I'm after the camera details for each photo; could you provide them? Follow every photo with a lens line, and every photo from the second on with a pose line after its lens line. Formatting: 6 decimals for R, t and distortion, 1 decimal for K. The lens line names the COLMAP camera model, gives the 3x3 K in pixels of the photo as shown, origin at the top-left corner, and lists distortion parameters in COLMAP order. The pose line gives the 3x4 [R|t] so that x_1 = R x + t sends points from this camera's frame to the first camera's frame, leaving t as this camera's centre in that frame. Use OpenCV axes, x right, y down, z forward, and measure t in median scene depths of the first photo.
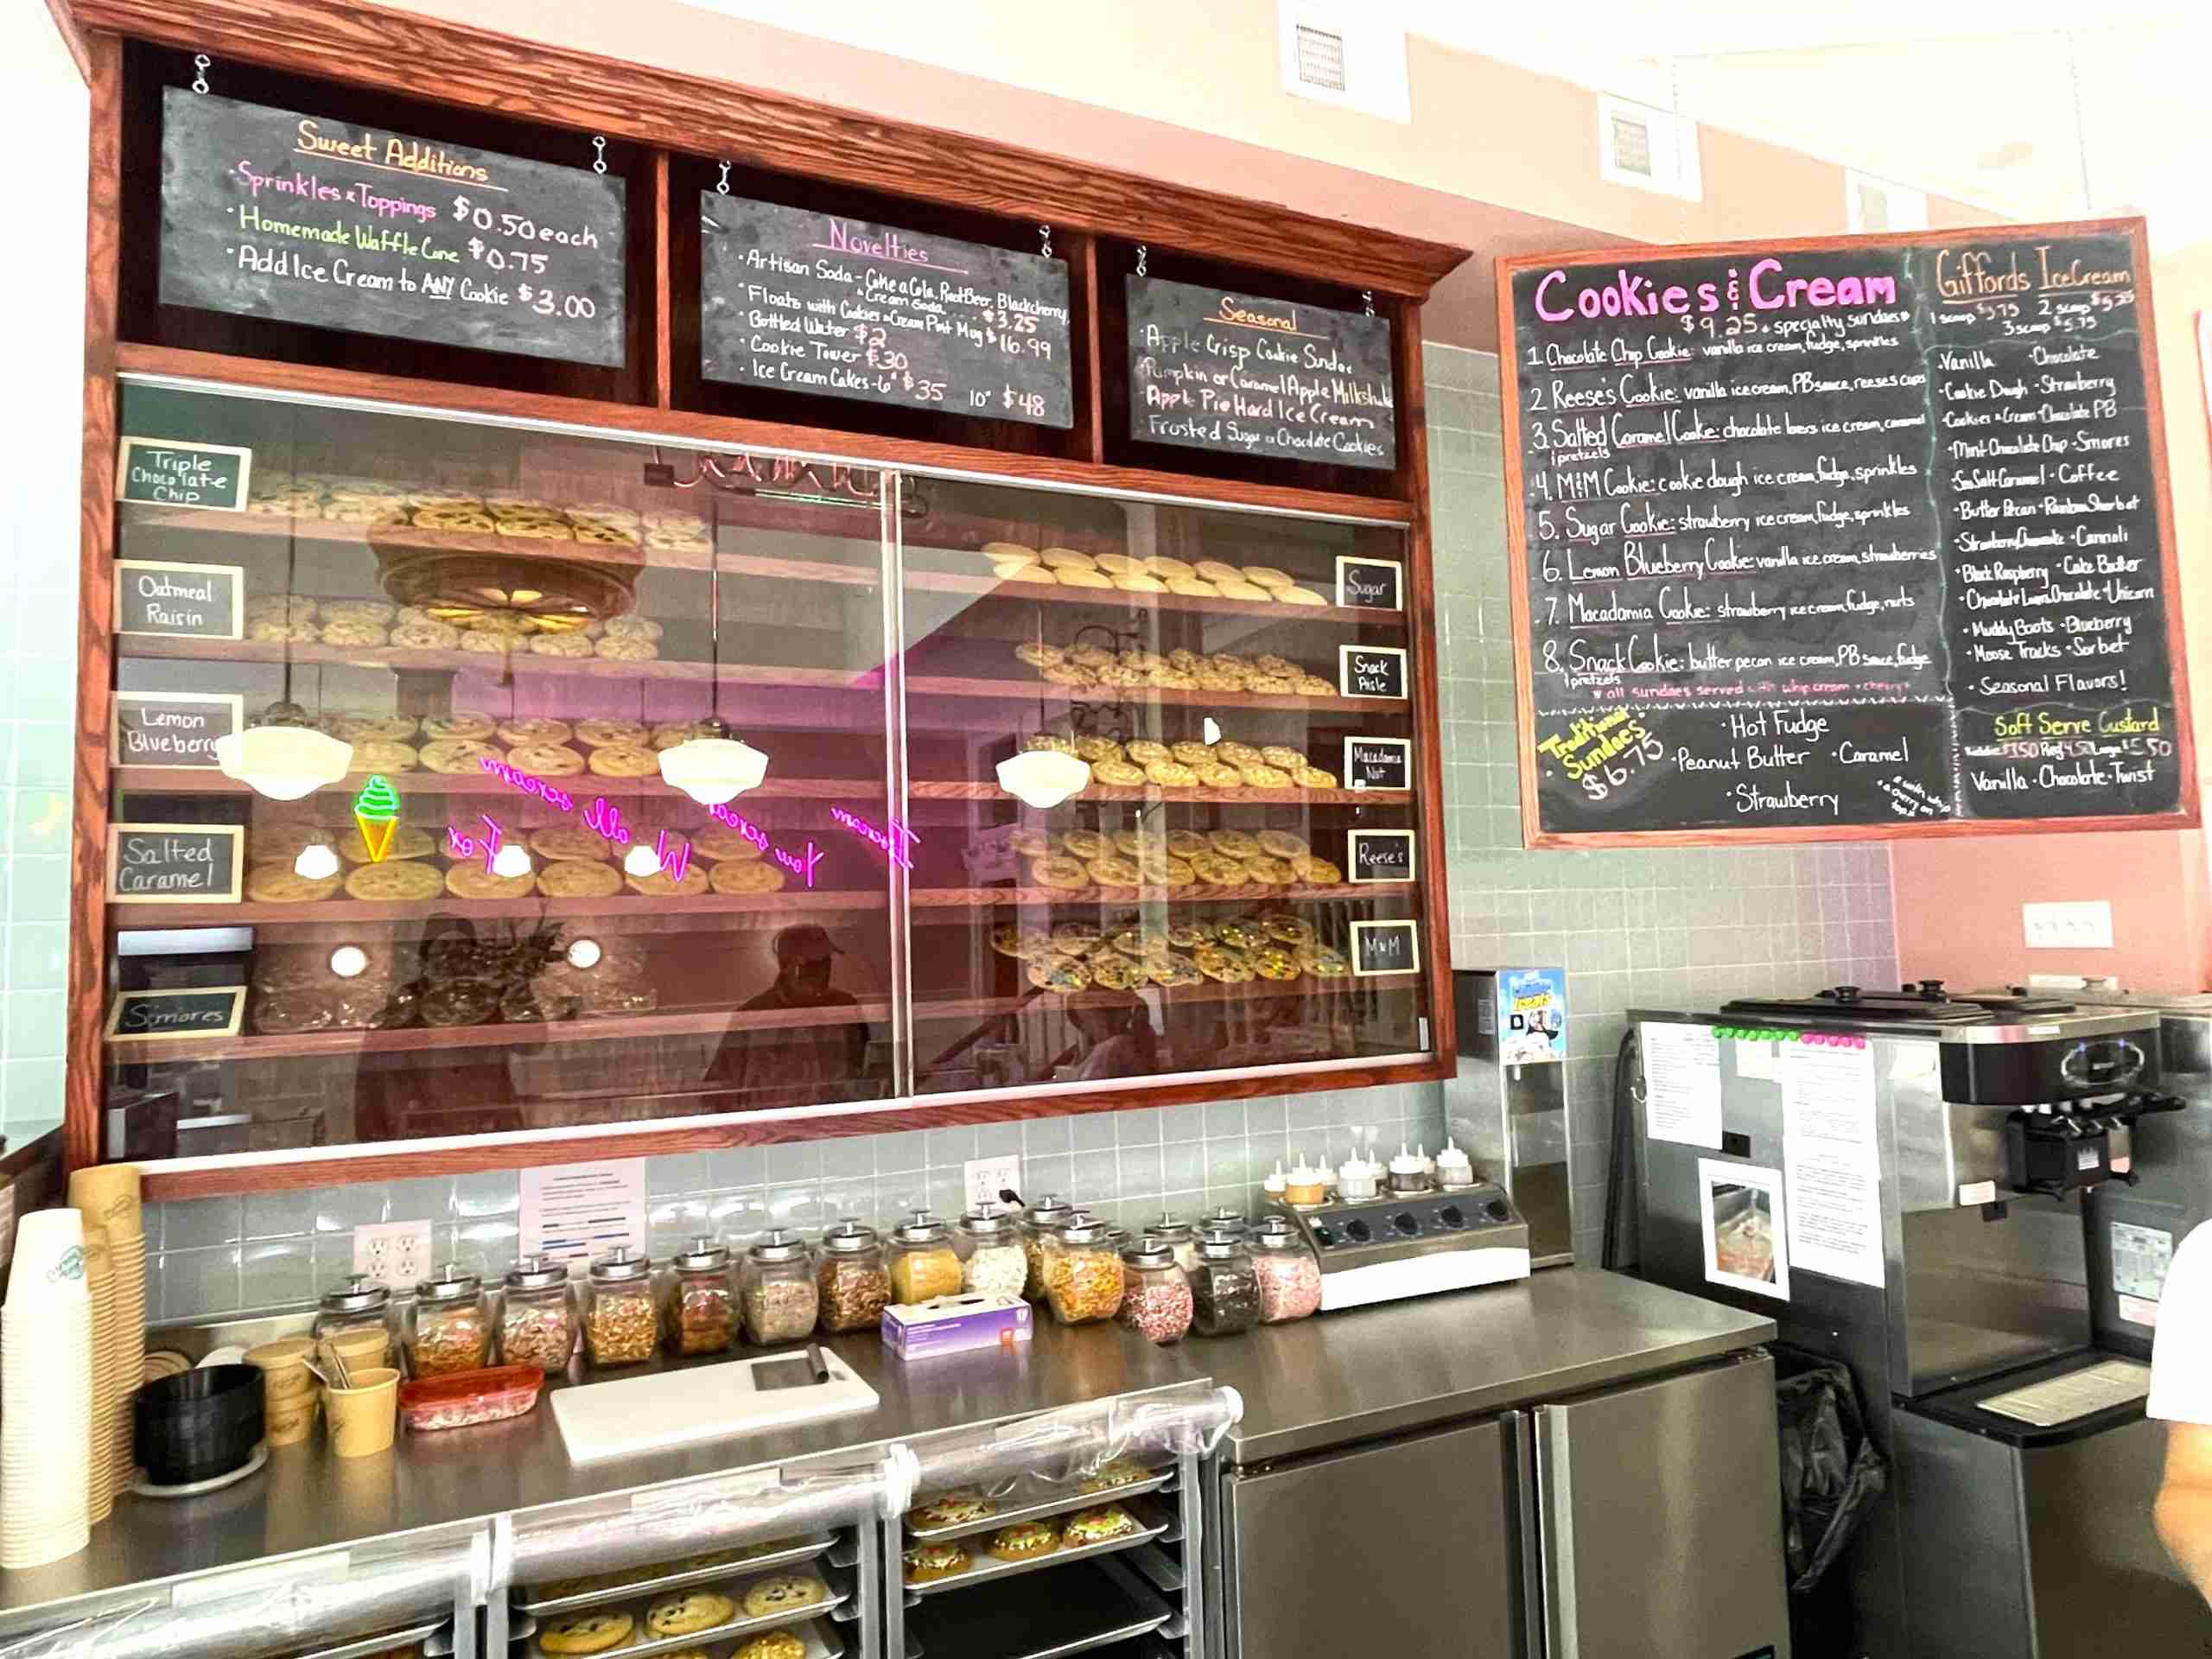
lens RADIAL K [[1340.0, 0, 1092.6], [0, 1340.0, 819.1], [0, 0, 1]] dist [-0.003748, -0.001623]
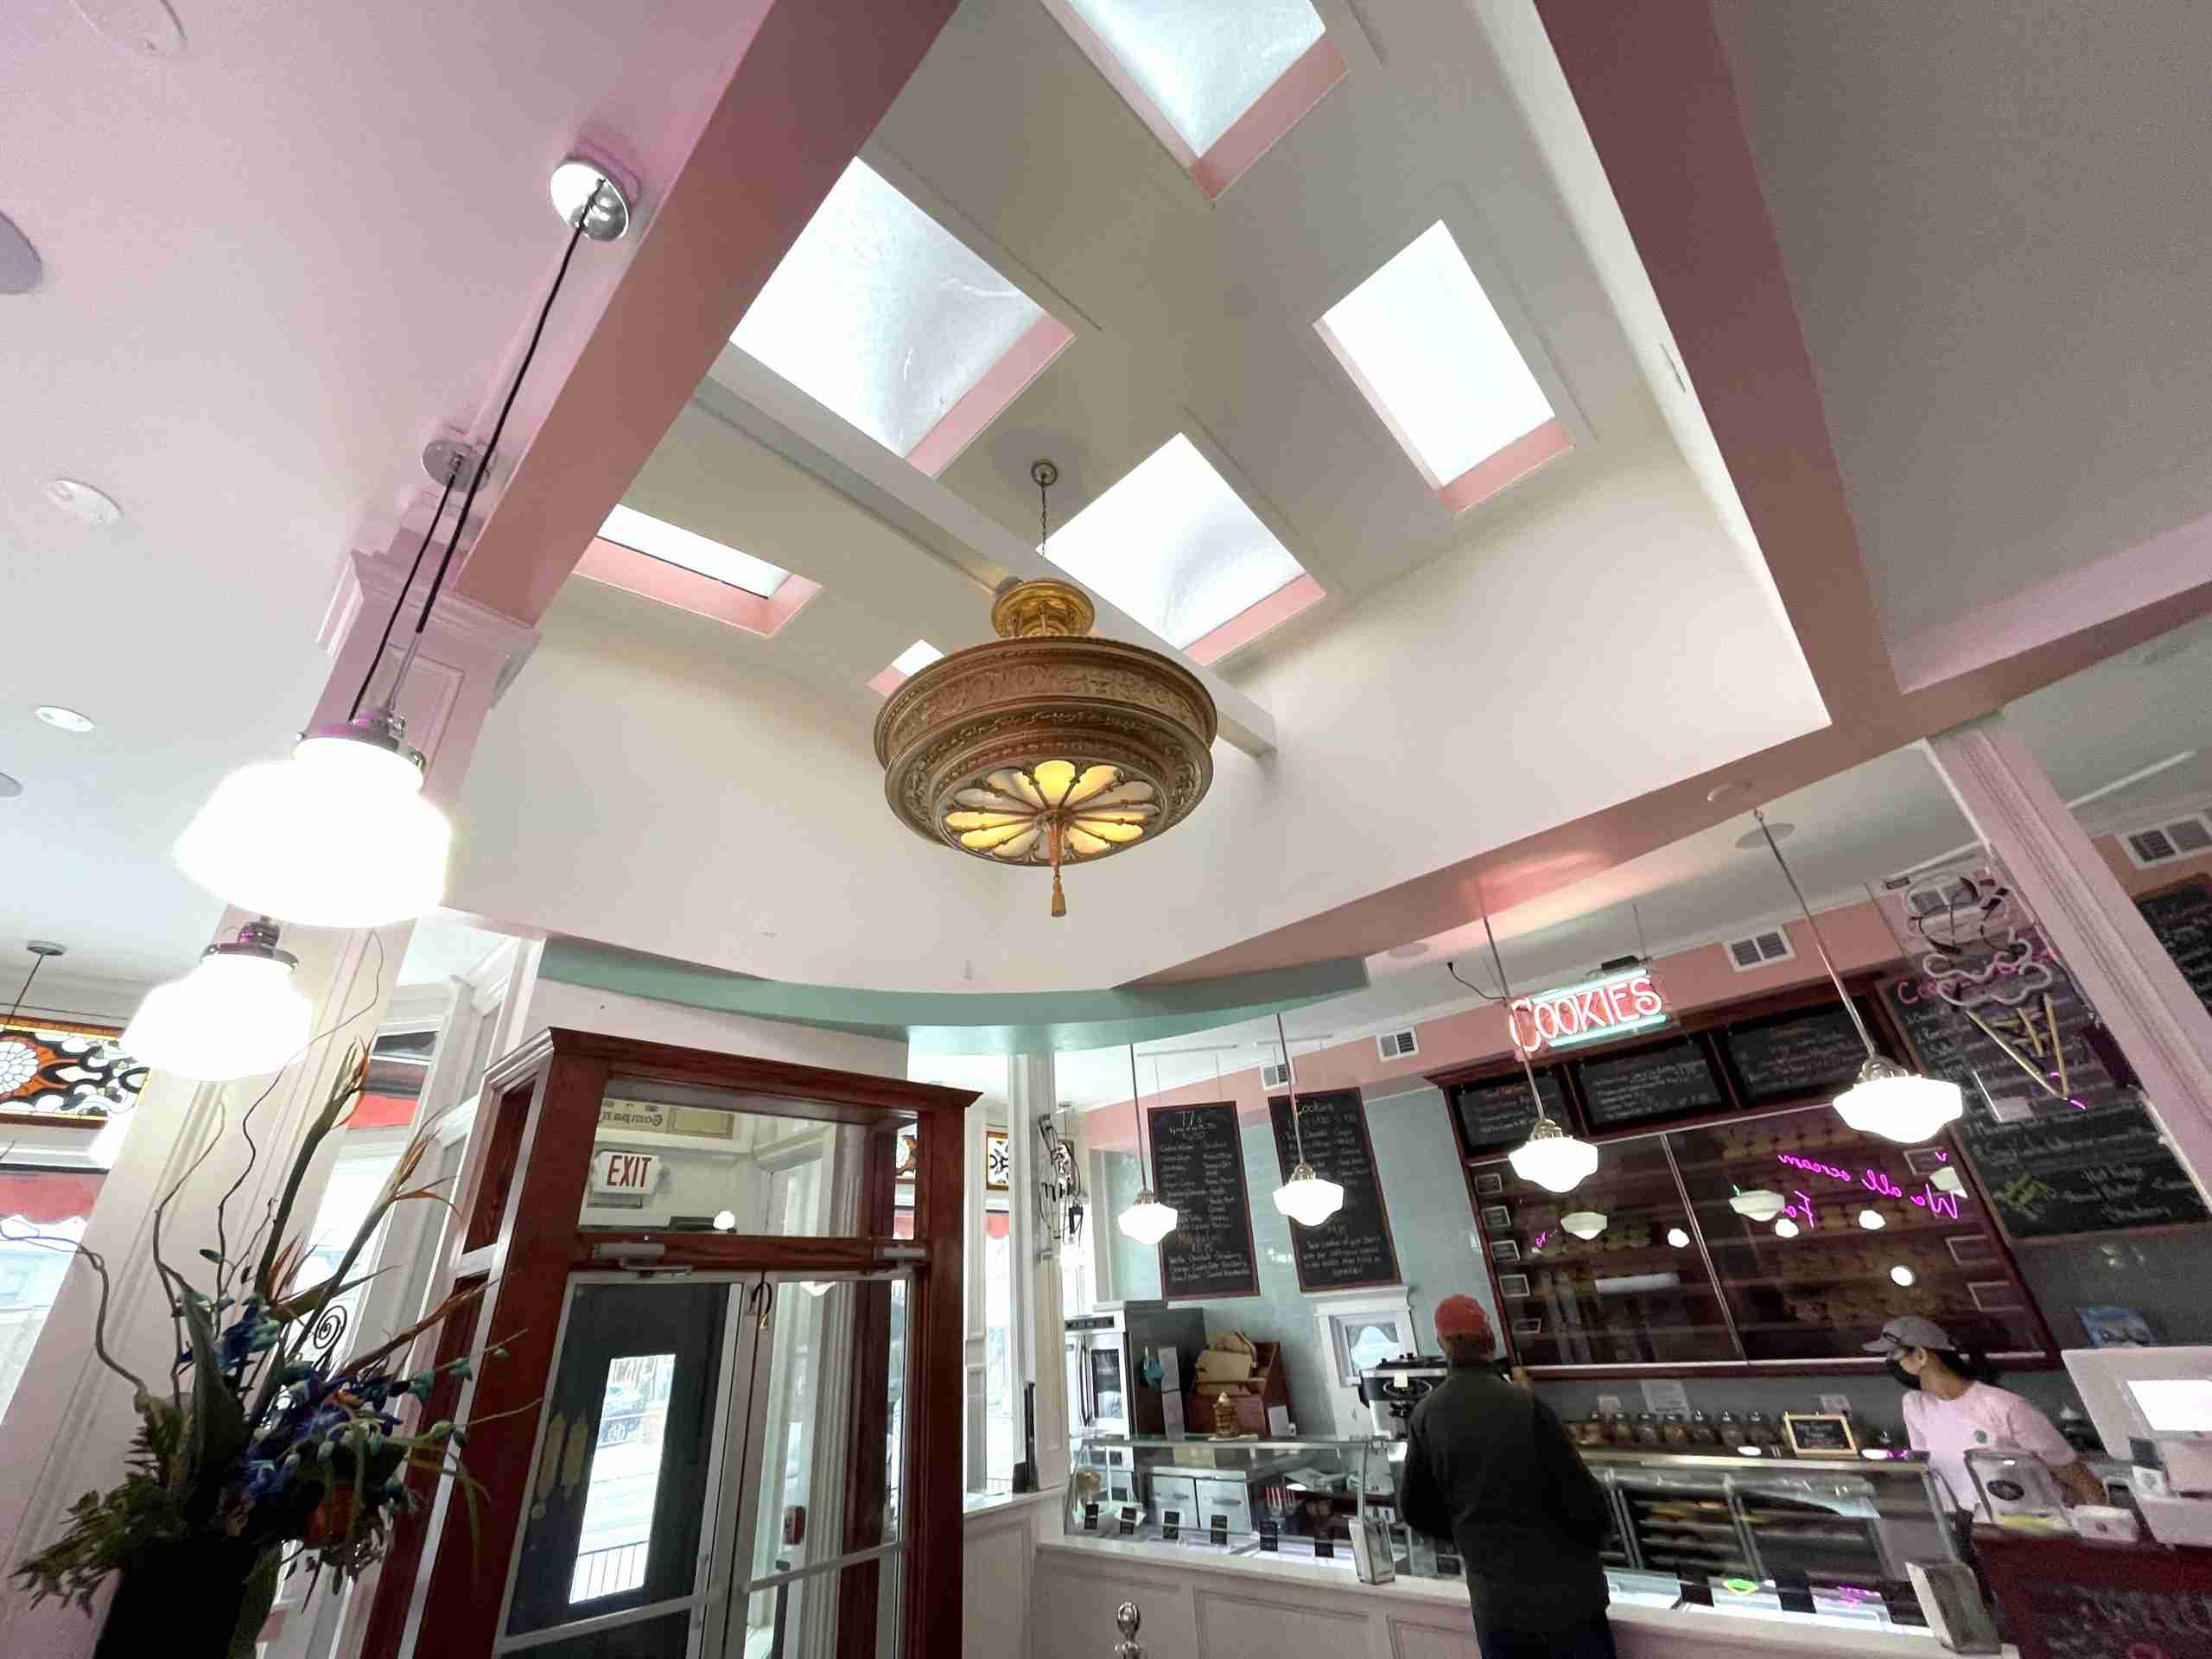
lens RADIAL K [[902.0, 0, 1091.4], [0, 902.0, 833.8], [0, 0, 1]] dist [-0.002865, 0.000090]
pose [[0.362804, -0.441995, -0.820374, 1.303099], [0.128231, 0.895662, -0.425848, -0.151209], [0.923000, 0.049302, 0.381627, -1.005050]]
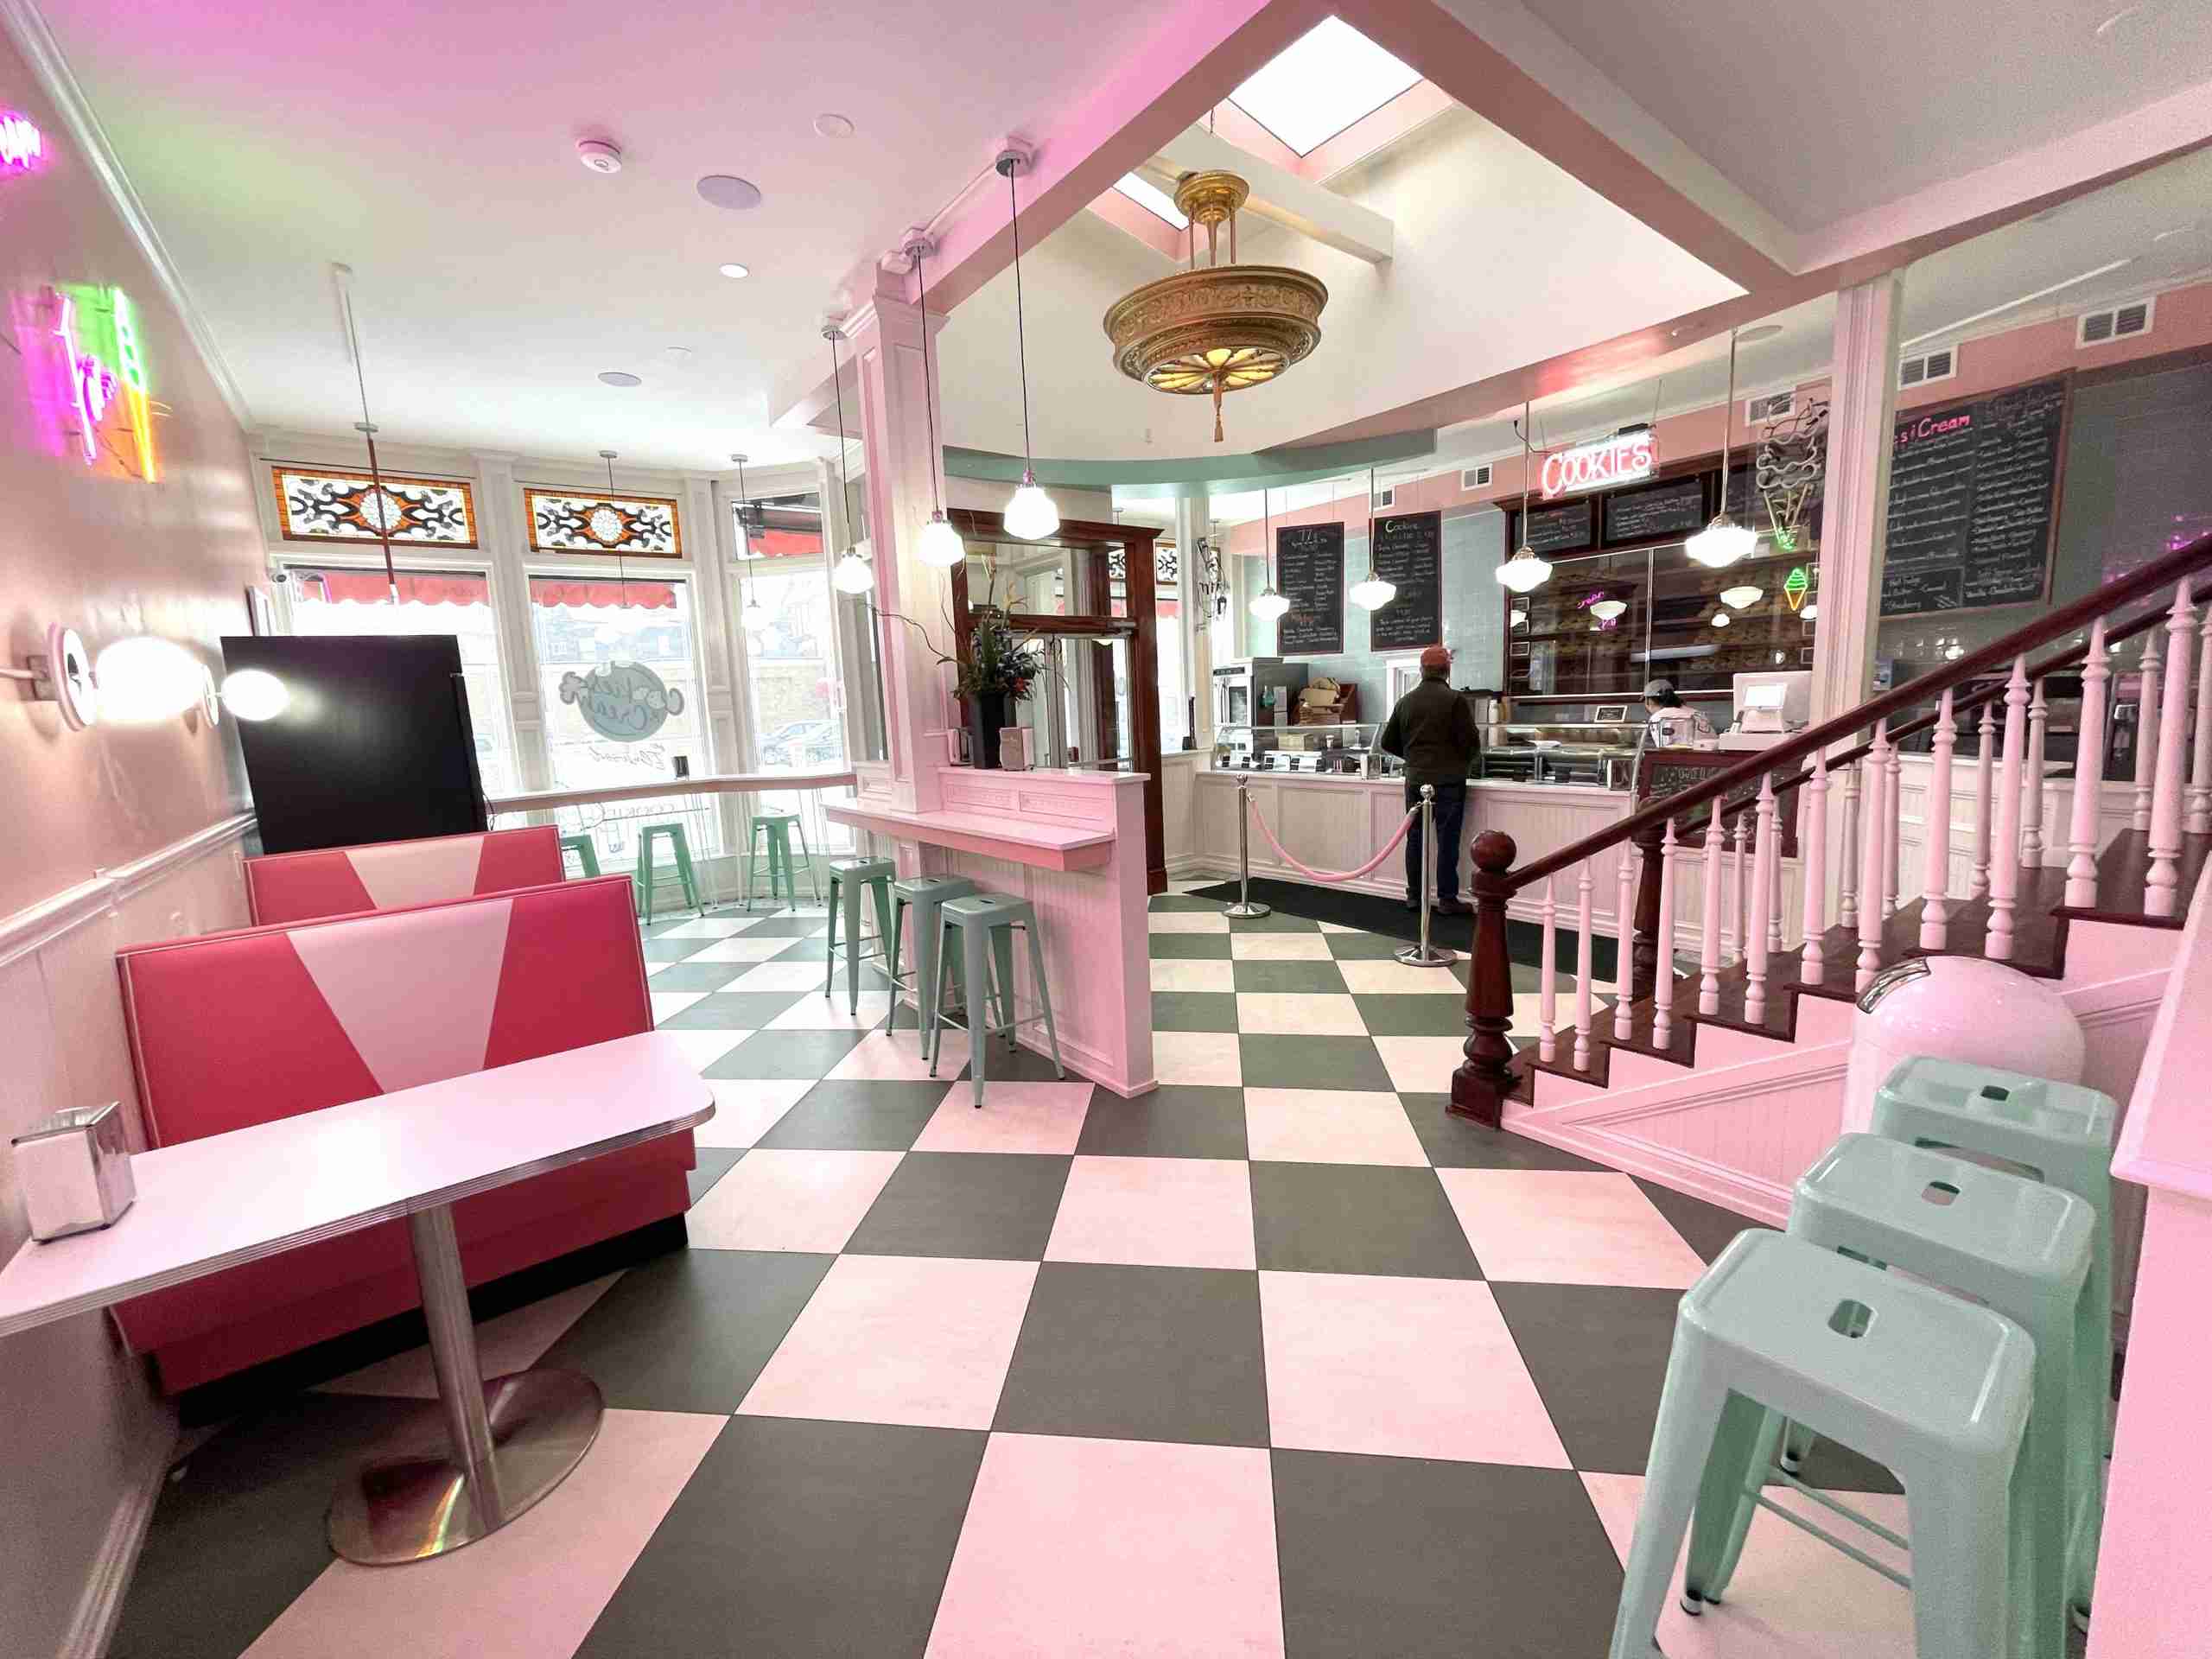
lens RADIAL K [[902.0, 0, 1087.7], [0, 902.0, 826.7], [0, 0, 1]] dist [-0.002865, 0.000090]
pose [[0.215331, 0.154781, -0.964197, 2.233793], [0.119895, 0.975699, 0.183403, -0.125020], [0.969153, -0.155095, 0.191541, -1.371957]]
